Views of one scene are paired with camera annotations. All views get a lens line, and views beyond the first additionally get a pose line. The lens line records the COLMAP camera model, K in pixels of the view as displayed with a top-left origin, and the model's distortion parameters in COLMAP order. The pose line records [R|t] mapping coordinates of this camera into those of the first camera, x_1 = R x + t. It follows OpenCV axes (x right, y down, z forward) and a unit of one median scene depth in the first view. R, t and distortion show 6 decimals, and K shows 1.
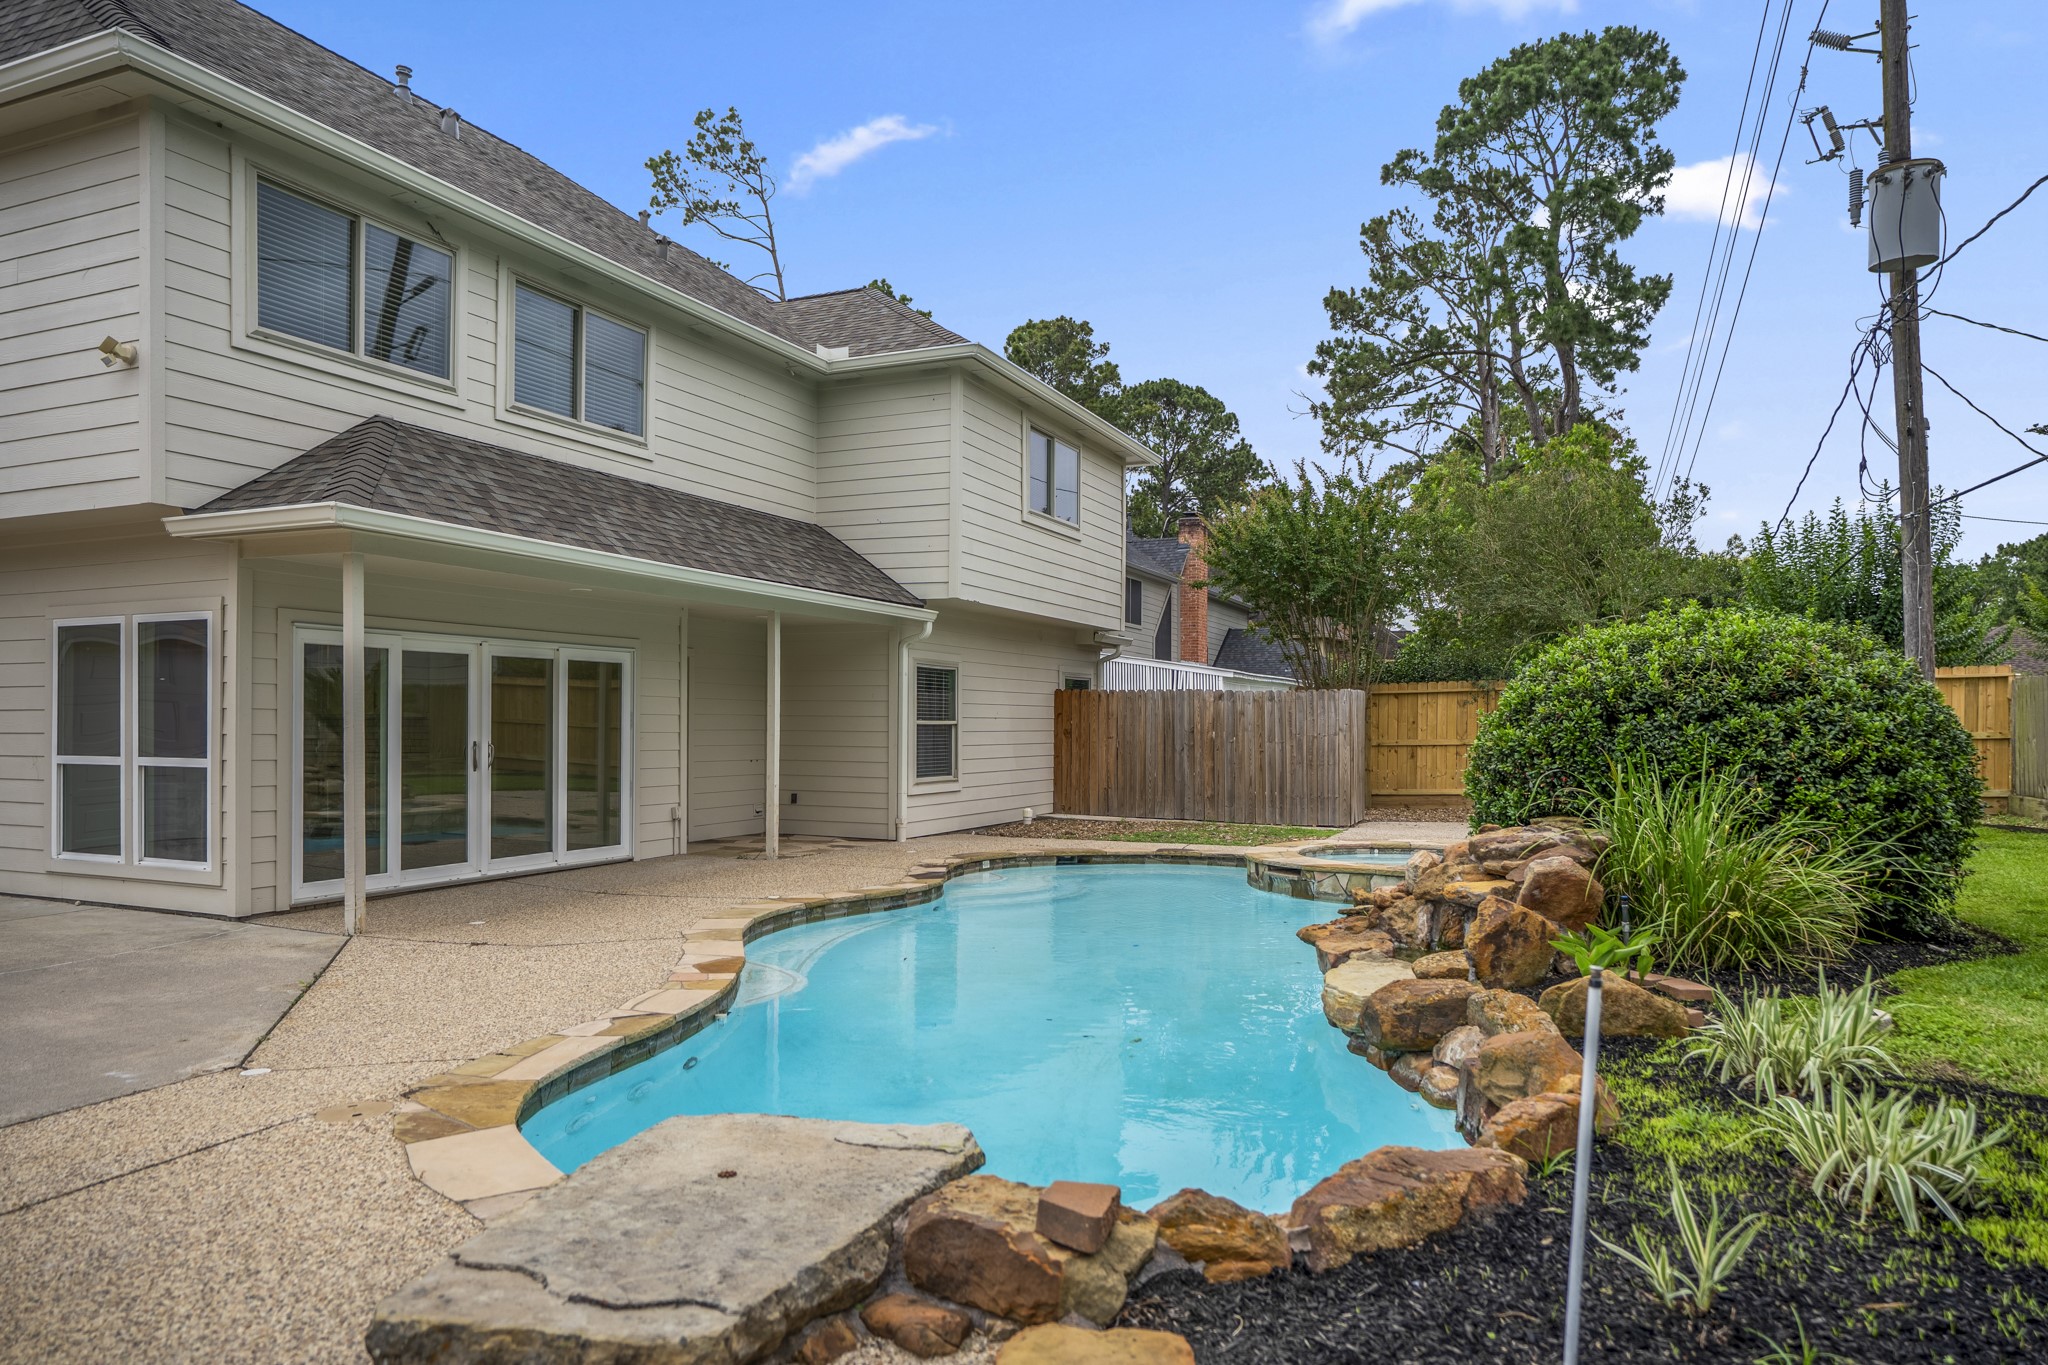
lens RADIAL K [[1299.4, 0, 1032.1], [0, 1299.4, 726.5], [0, 0, 1]] dist [-0.023398, 0.005004]
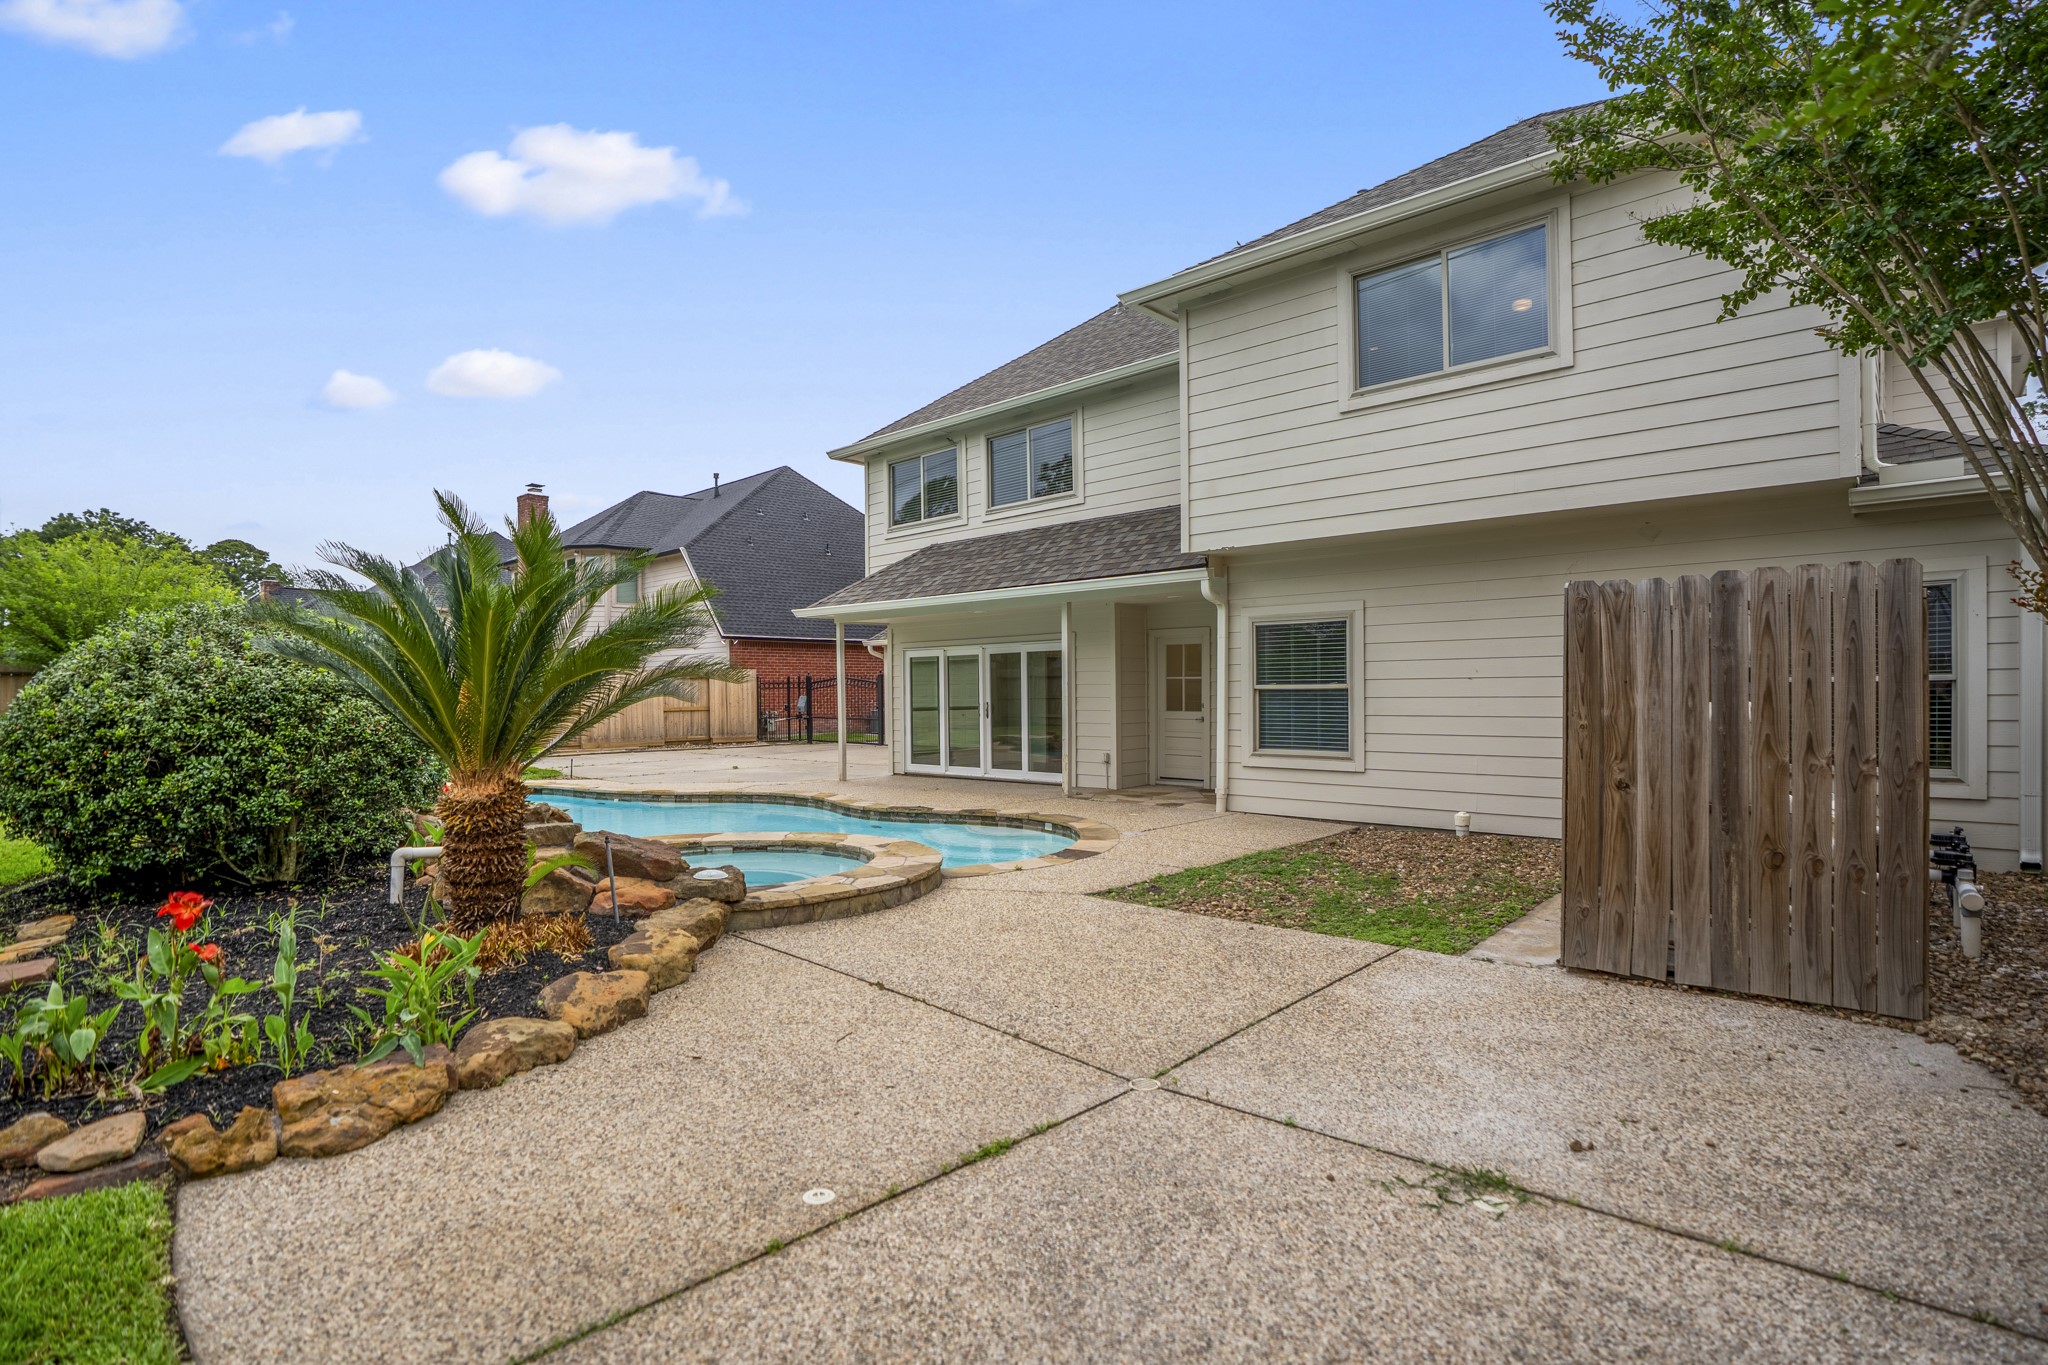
lens RADIAL K [[961.8, 0, 1018.1], [0, 961.8, 687.6], [0, 0, 1]] dist [-0.011148, 0.001653]
pose [[-0.310798, -0.007530, -0.950446, 0.591031], [0.004464, 0.999946, -0.009382, 0.002807], [0.950466, -0.007159, -0.310747, 1.031992]]
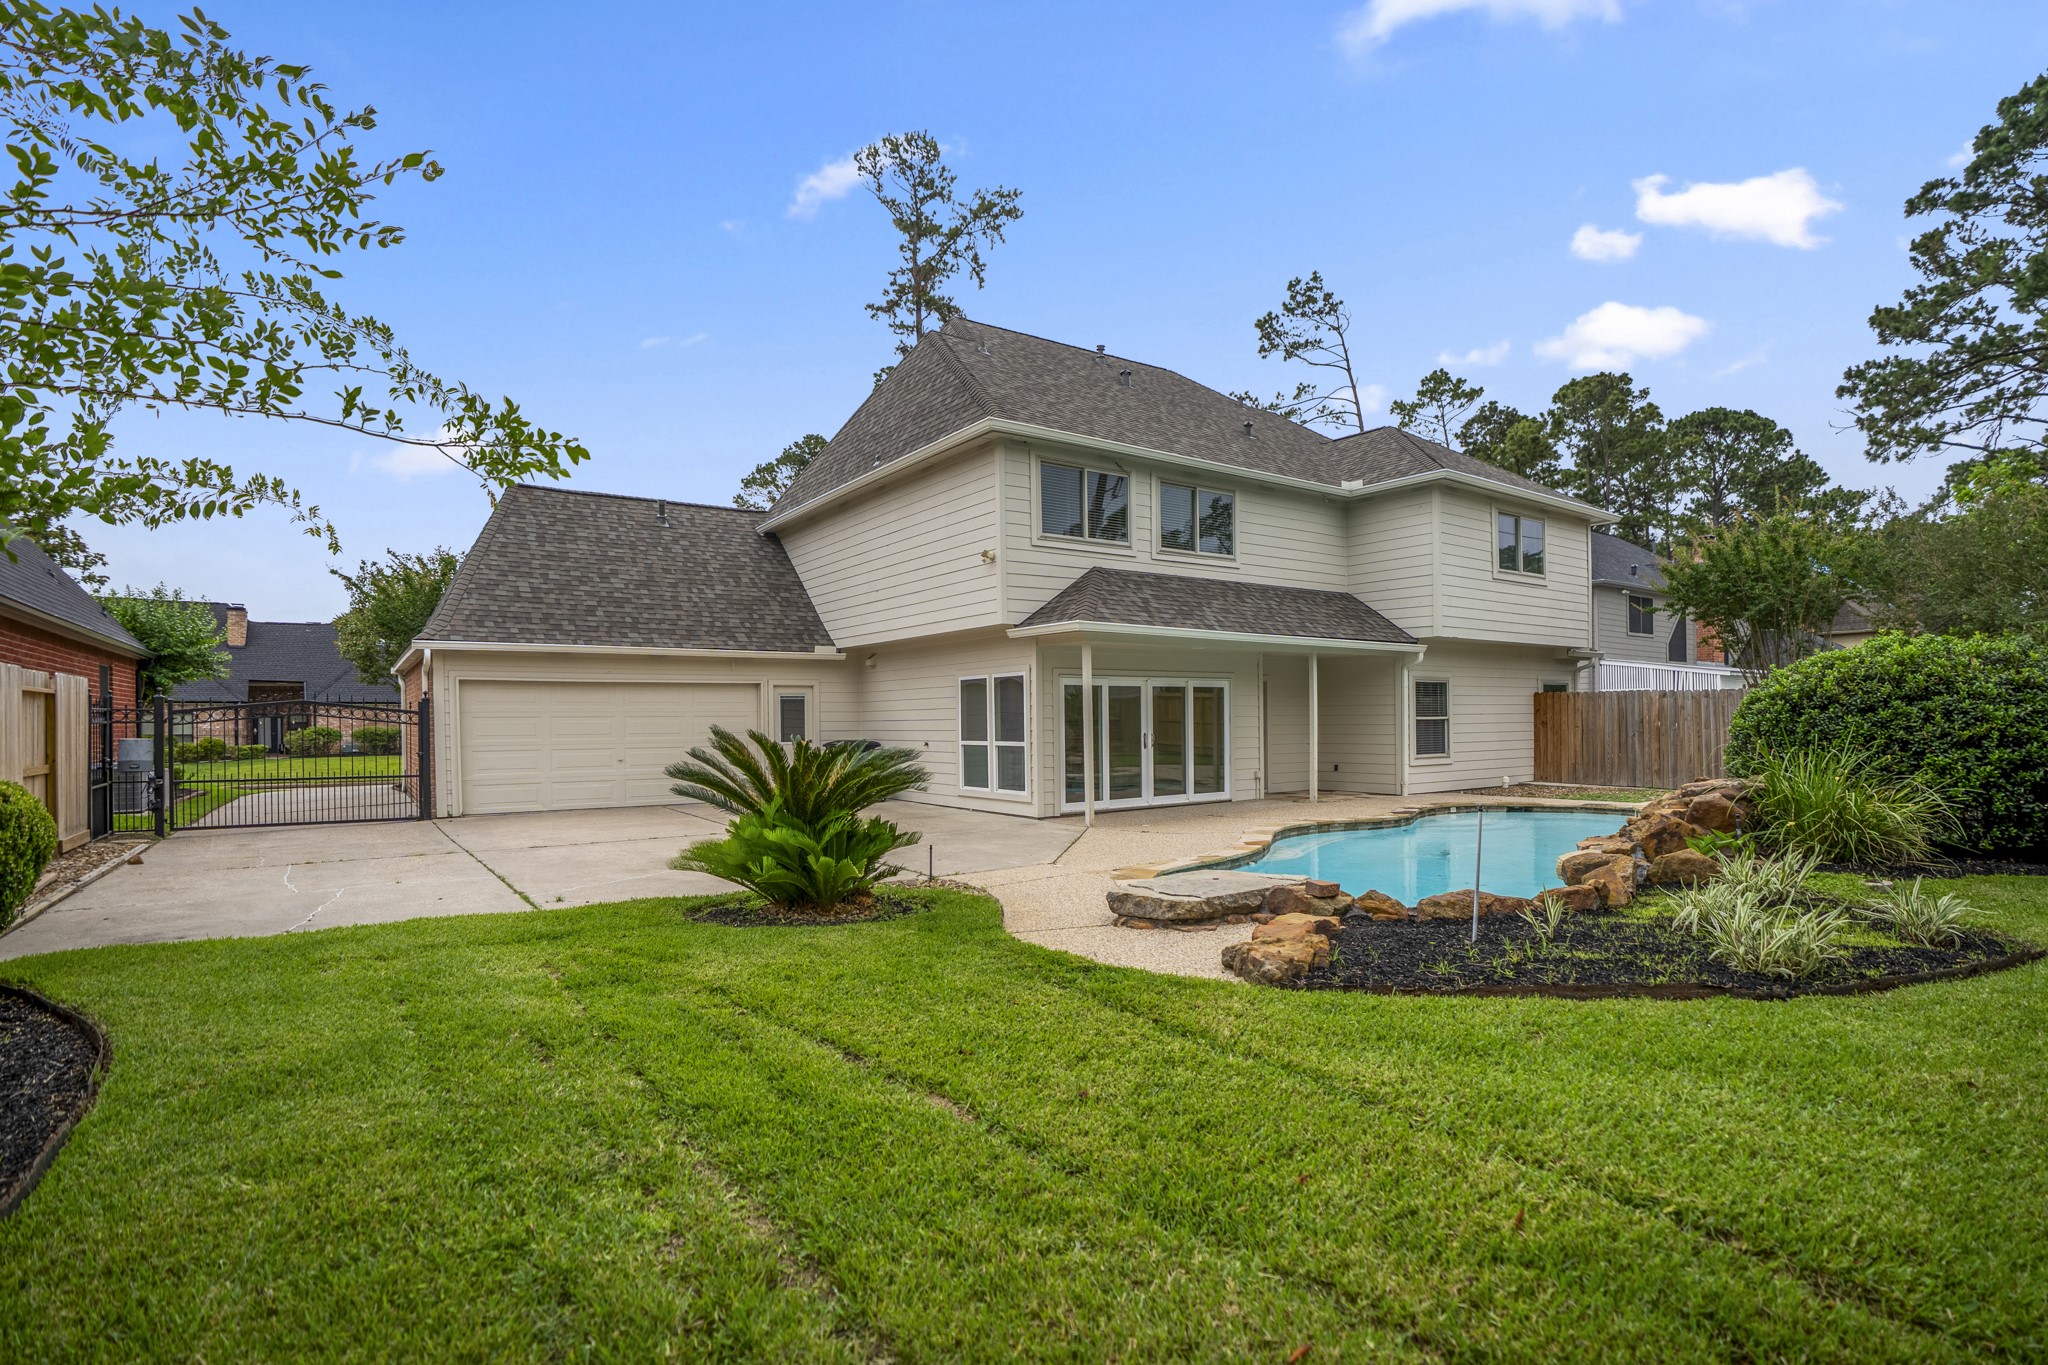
lens RADIAL K [[961.8, 0, 1018.1], [0, 961.8, 687.6], [0, 0, 1]] dist [-0.011148, 0.001653]
pose [[0.854946, -0.031572, -0.517755, 0.093856], [0.013376, 0.999156, -0.038840, -0.001521], [0.518544, 0.026281, 0.854647, -0.198773]]
